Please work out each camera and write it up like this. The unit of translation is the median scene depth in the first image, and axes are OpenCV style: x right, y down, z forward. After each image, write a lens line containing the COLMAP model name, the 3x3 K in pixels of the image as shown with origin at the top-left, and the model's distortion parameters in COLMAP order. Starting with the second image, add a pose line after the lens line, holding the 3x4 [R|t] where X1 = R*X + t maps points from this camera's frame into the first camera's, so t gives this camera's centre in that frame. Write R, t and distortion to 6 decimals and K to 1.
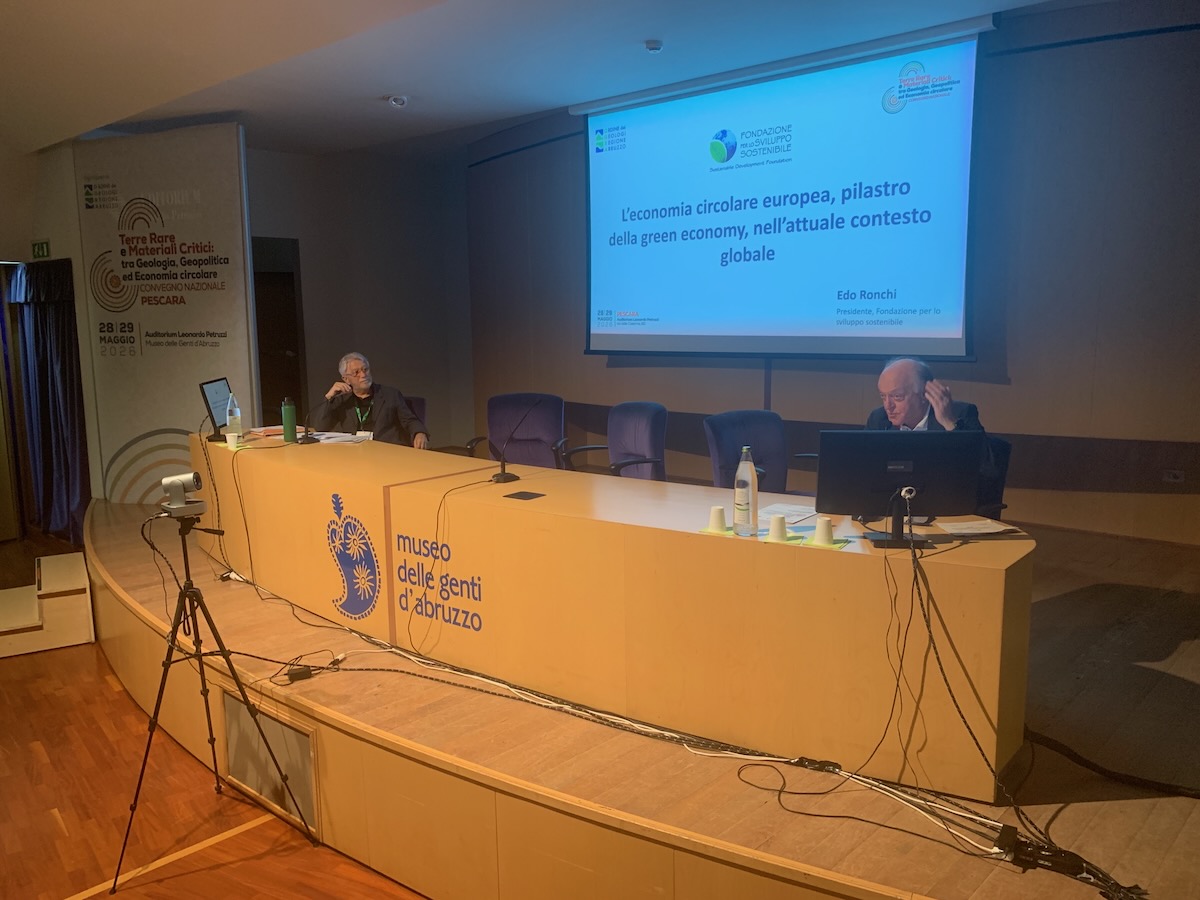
lens RADIAL K [[915.5, 0, 593.0], [0, 915.5, 445.0], [0, 0, 1]] dist [0.008938, -0.005397]
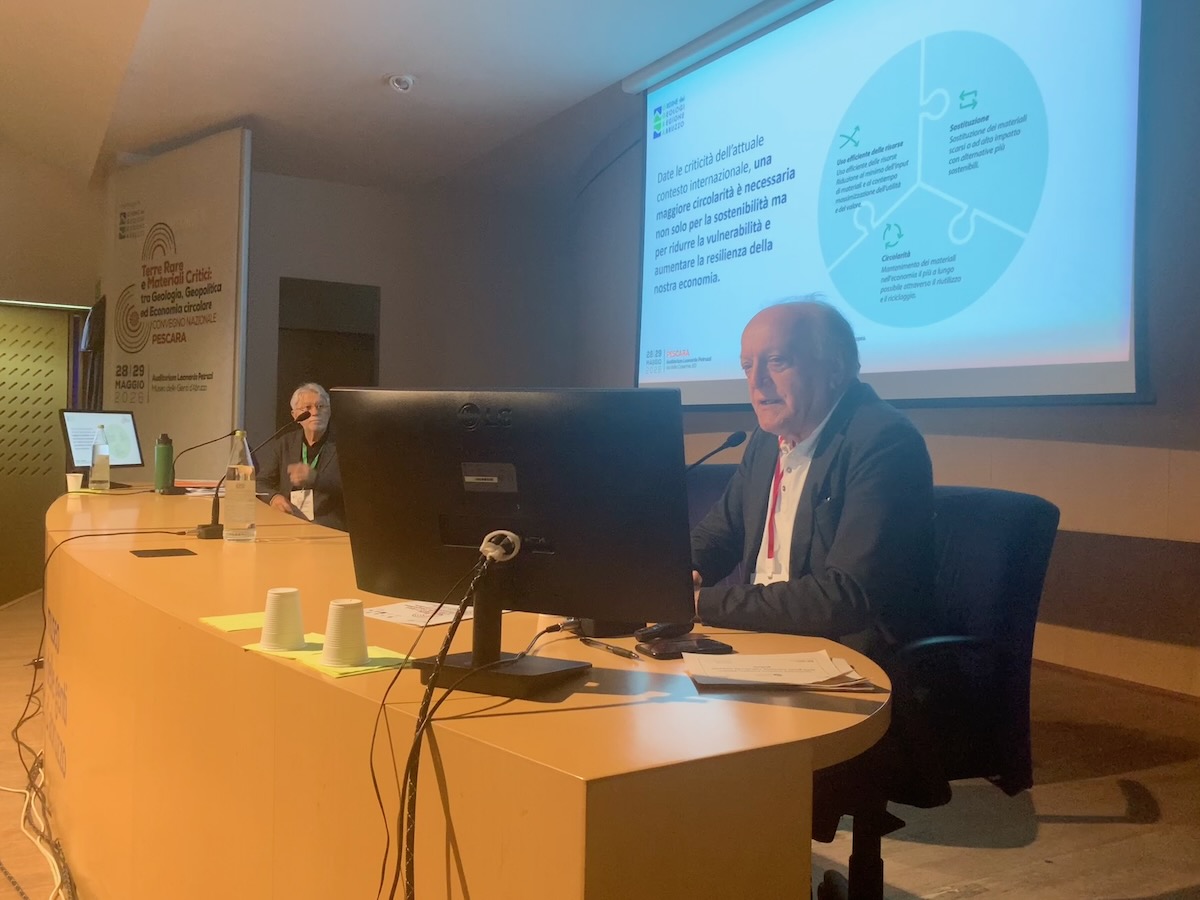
lens RADIAL K [[1000.1, 0, 617.1], [0, 1000.1, 451.1], [0, 0, 1]] dist [0.027853, -0.003539]
pose [[0.952027, 0.038500, -0.303583, 0.295146], [-0.077170, 0.990197, -0.116428, 0.031836], [0.296124, 0.134271, 0.945665, 0.340604]]
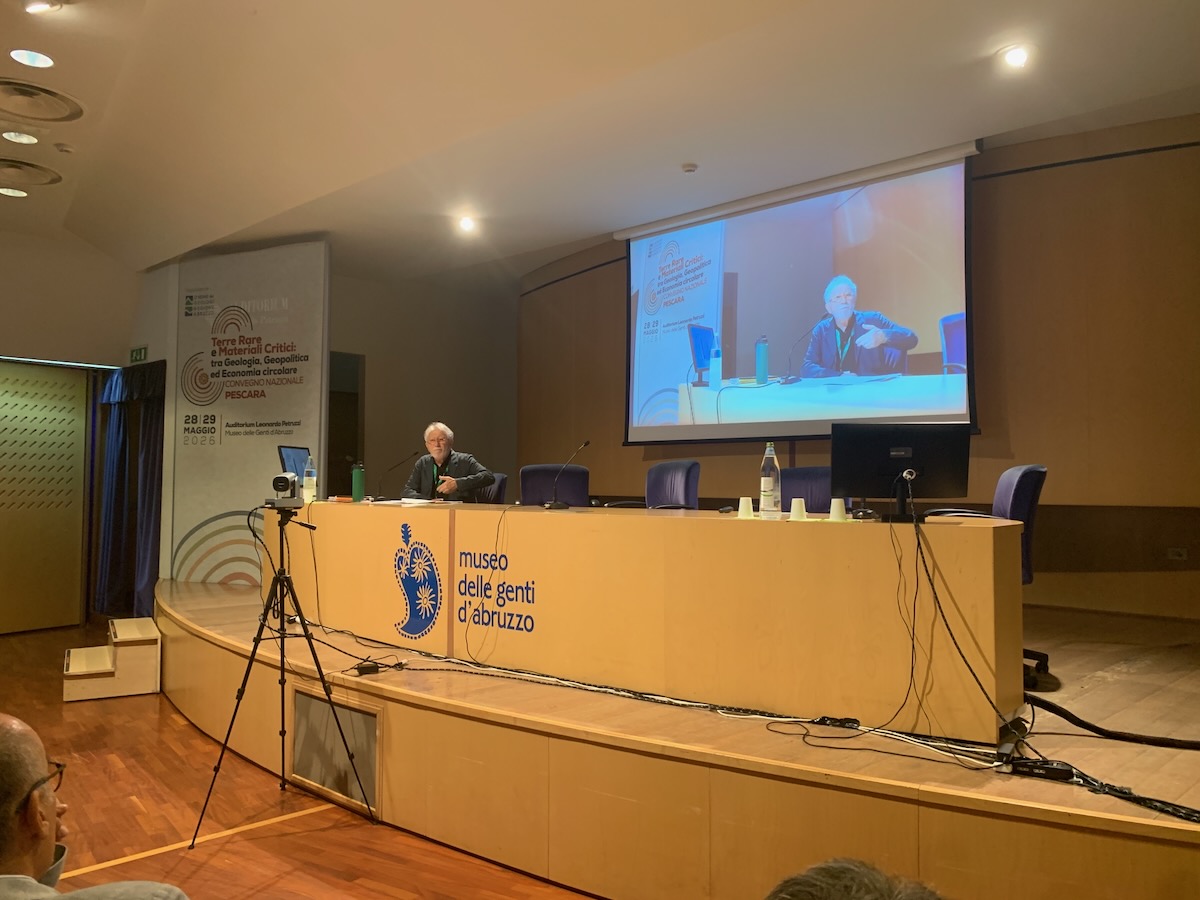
lens RADIAL K [[915.5, 0, 595.7], [0, 915.5, 443.1], [0, 0, 1]] dist [0.008938, -0.005397]
pose [[0.999412, 0.017216, -0.029647, -0.012896], [-0.022498, 0.981857, -0.188282, 0.135971], [0.025868, 0.188838, 0.981667, -0.094903]]
